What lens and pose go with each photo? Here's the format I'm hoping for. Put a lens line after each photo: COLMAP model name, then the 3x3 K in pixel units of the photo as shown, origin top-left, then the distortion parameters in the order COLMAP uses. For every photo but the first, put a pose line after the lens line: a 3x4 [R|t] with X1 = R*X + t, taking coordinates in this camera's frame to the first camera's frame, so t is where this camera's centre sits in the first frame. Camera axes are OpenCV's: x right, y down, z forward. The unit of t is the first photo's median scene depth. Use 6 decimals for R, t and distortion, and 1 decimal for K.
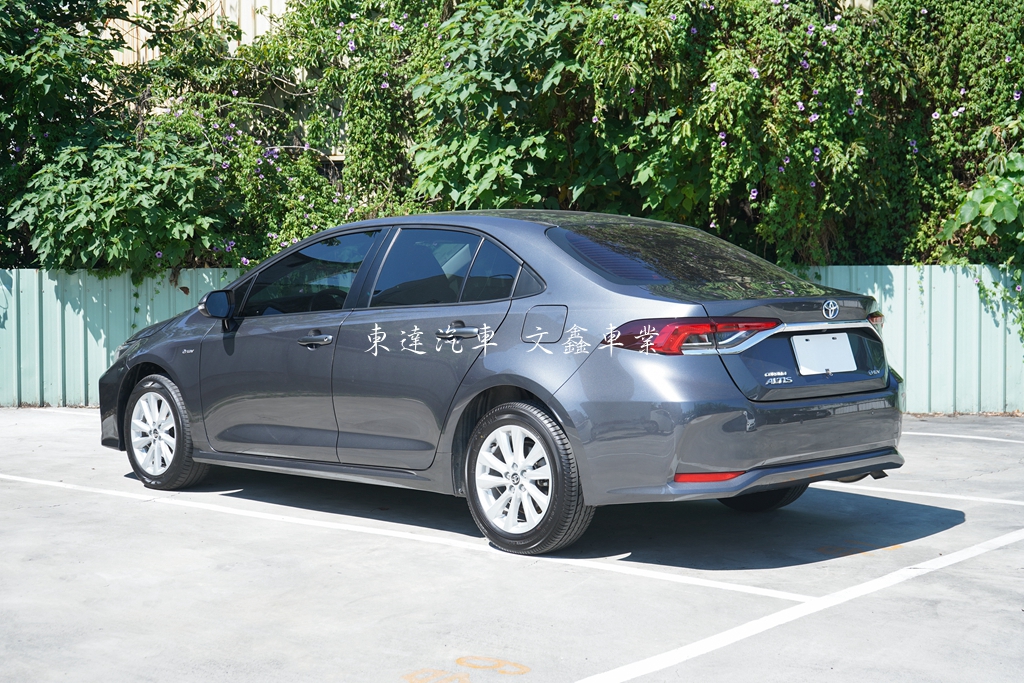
lens RADIAL K [[1585.7, 0, 529.6], [0, 1585.7, 342.5], [0, 0, 1]] dist [-0.019090, 0.058121]
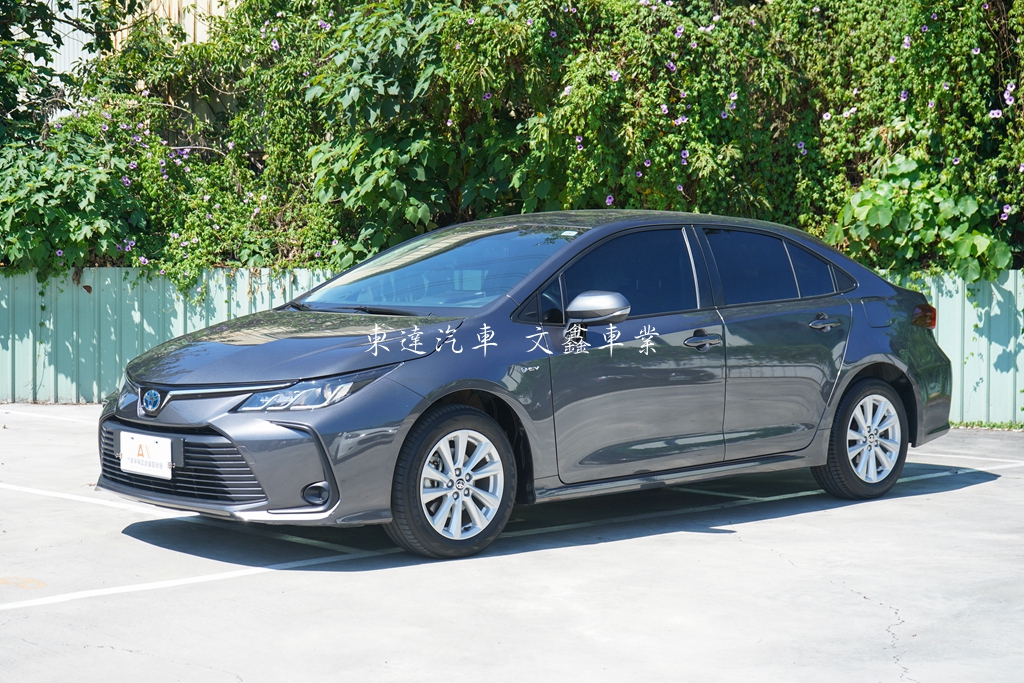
lens RADIAL K [[1839.8, 0, 510.1], [0, 1839.8, 315.6], [0, 0, 1]] dist [0.010429, -0.072770]
pose [[0.992393, 0.011287, -0.122594, 0.207490], [-0.013932, 0.999688, -0.020744, 0.005025], [0.122322, 0.022294, 0.992240, -0.143471]]
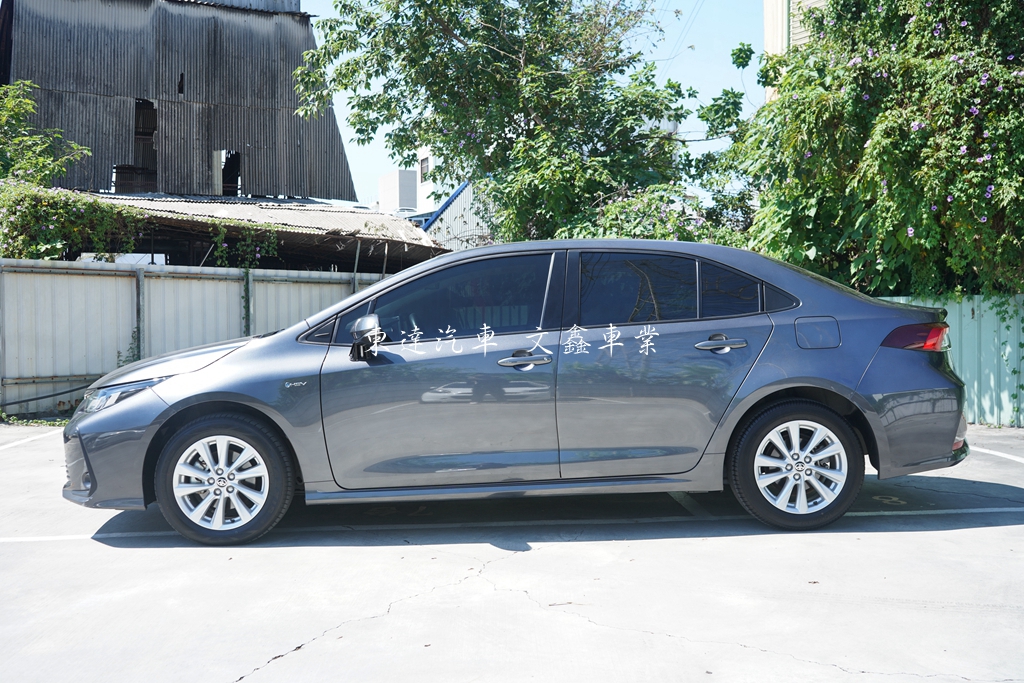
lens RADIAL K [[1041.1, 0, 530.2], [0, 1041.1, 343.8], [0, 0, 1]] dist [0.056389, -0.146120]
pose [[0.667106, 0.017744, -0.744752, 0.491069], [-0.023290, 0.999724, 0.002957, -0.008488], [0.744599, 0.015372, 0.667335, 0.275328]]
